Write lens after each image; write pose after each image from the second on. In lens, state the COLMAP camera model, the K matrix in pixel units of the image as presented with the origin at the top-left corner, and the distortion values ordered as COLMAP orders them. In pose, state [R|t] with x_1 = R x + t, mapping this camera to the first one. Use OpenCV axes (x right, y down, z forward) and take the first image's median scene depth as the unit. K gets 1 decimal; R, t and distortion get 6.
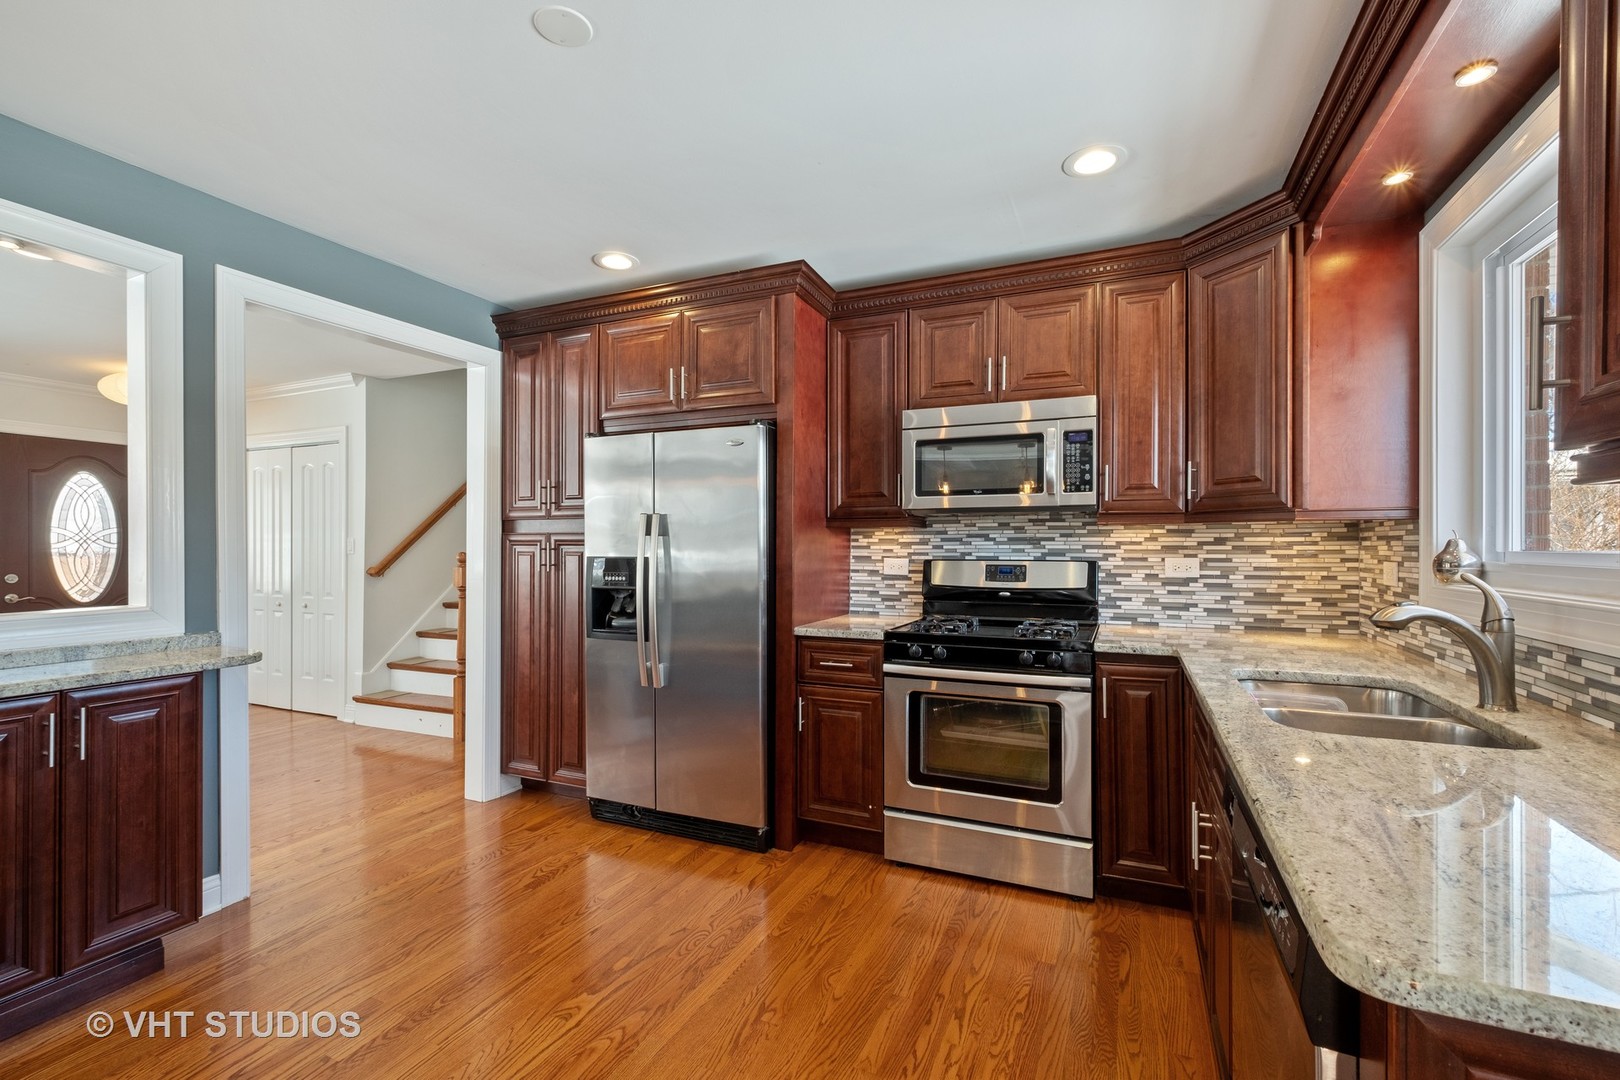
lens RADIAL K [[712.7, 0, 810.8], [0, 712.7, 543.9], [0, 0, 1]] dist [0.003384, 0.000135]
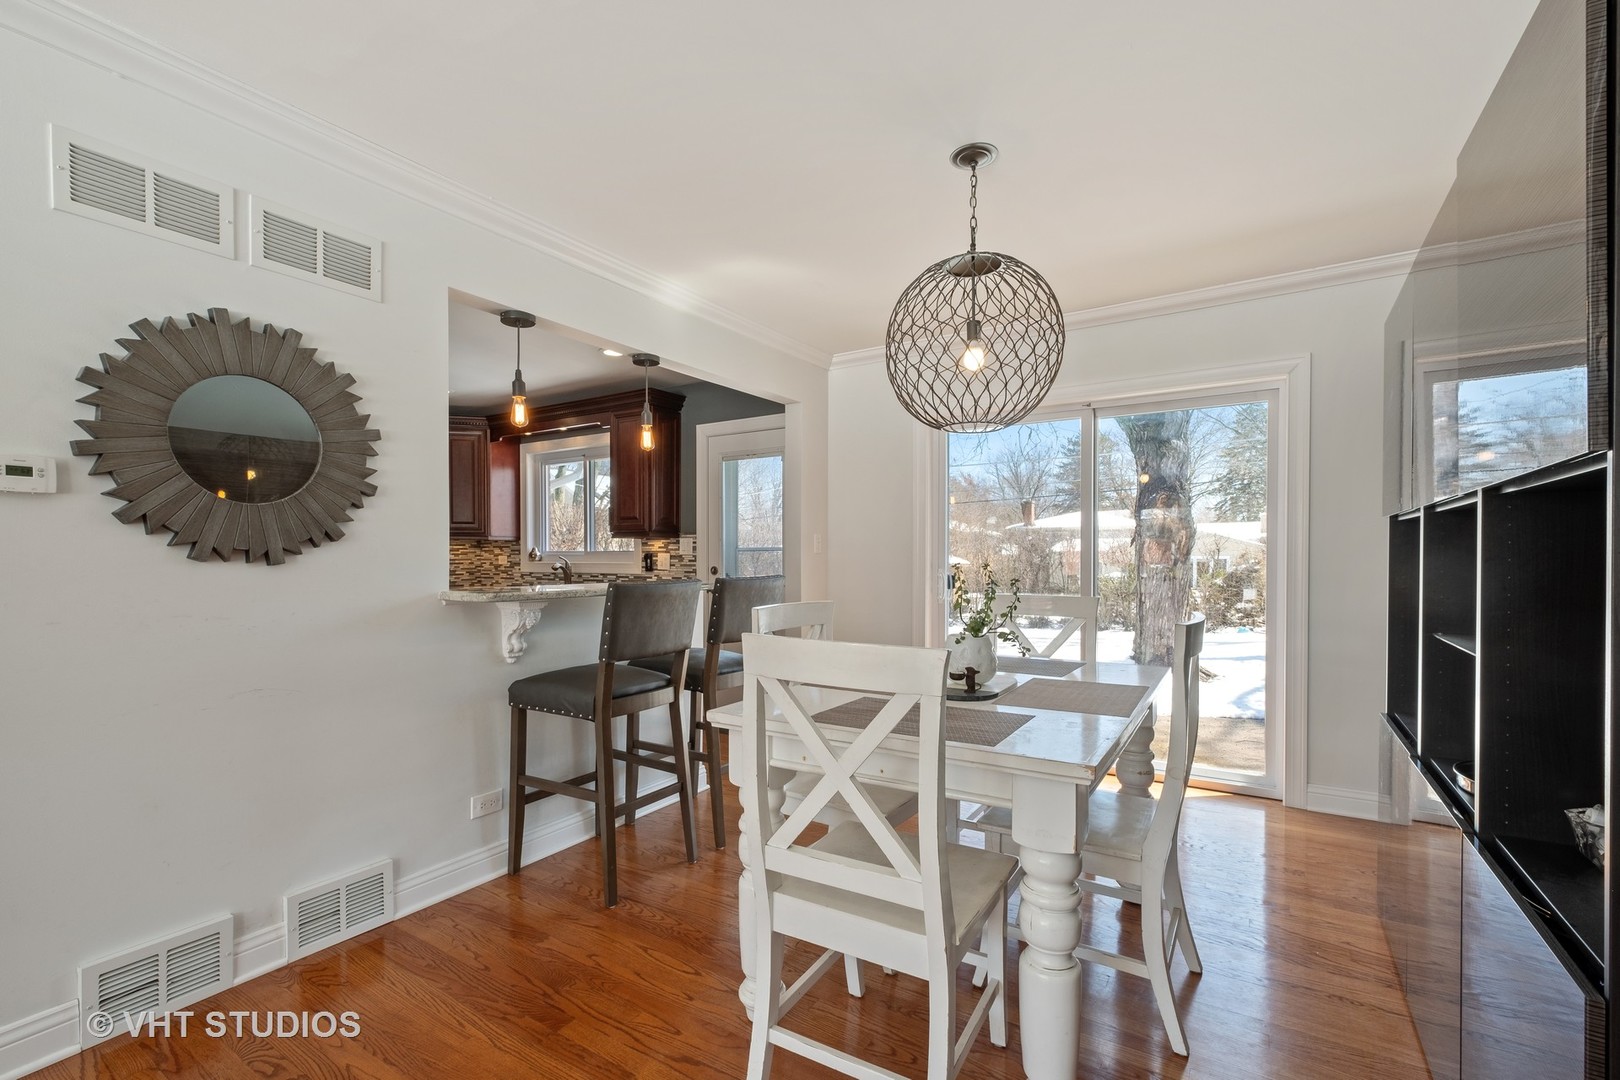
lens RADIAL K [[712.7, 0, 808.3], [0, 712.7, 554.5], [0, 0, 1]] dist [0.003384, 0.000135]
pose [[0.142059, 0.003569, 0.989852, -1.528010], [-0.000975, 0.999994, -0.003466, 0.025140], [-0.989858, -0.000473, 0.142062, -0.488913]]
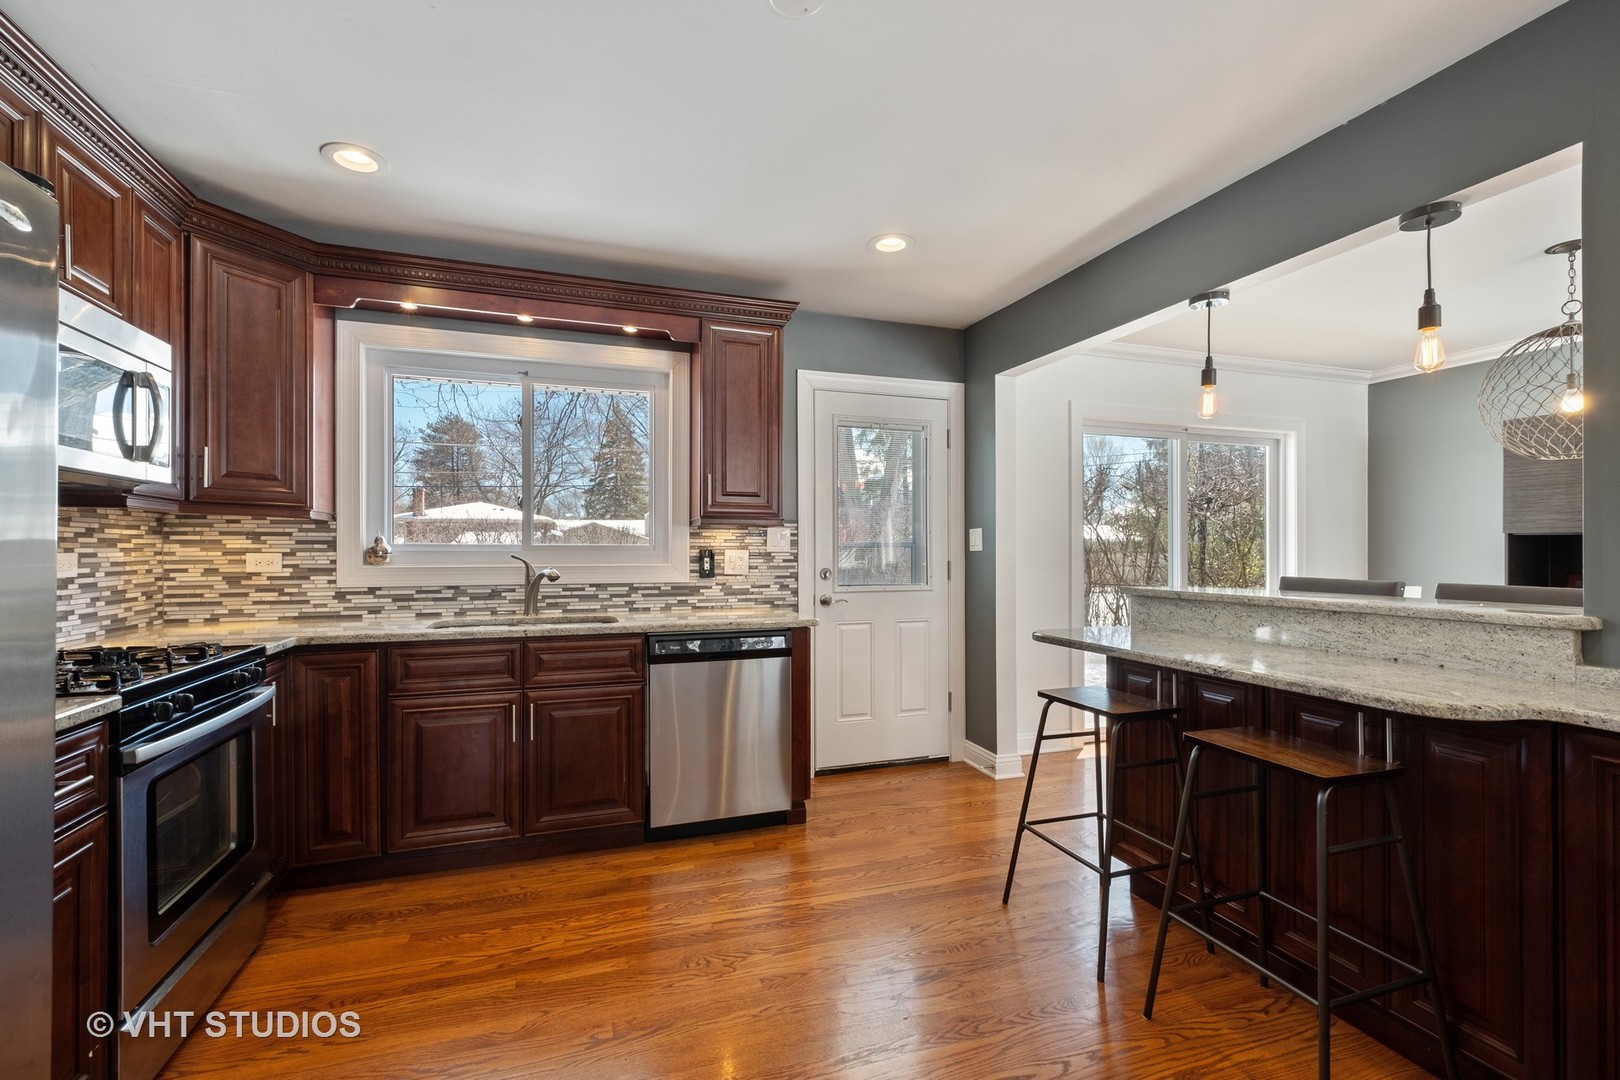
lens RADIAL K [[712.7, 0, 811.6], [0, 712.7, 549.3], [0, 0, 1]] dist [0.003384, 0.000135]
pose [[-0.692304, 0.001972, 0.721603, -0.651382], [-0.001466, 0.999990, -0.004139, 0.019206], [-0.721605, -0.003923, -0.692294, 1.023730]]
